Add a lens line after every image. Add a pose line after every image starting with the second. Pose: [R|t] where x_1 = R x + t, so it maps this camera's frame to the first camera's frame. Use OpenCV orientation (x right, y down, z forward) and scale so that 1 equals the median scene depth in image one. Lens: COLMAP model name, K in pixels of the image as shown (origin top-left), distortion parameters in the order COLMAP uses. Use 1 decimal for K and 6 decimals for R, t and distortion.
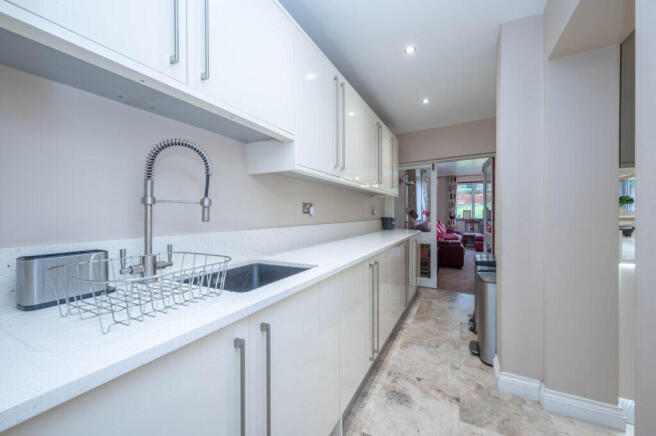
lens RADIAL K [[262.5, 0, 327.4], [0, 262.5, 218.3], [0, 0, 1]] dist [-0.000766, -0.000295]
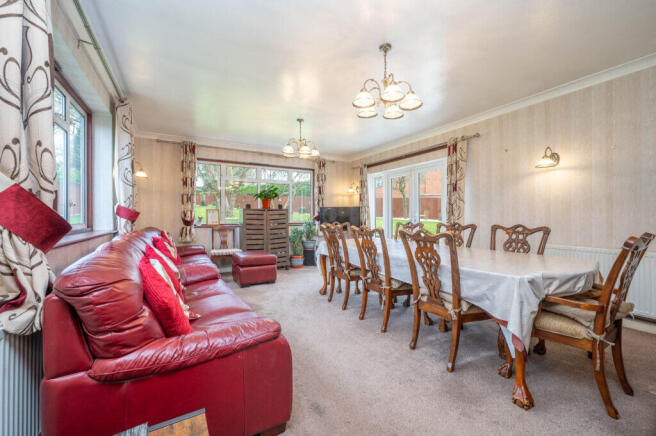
lens RADIAL K [[262.5, 0, 328.7], [0, 262.5, 217.2], [0, 0, 1]] dist [-0.000766, -0.000295]
pose [[0.537575, 0.001646, 0.843214, 0.190458], [0.005243, 0.999972, -0.005294, -0.009562], [-0.843200, 0.007267, 0.537552, 0.493613]]
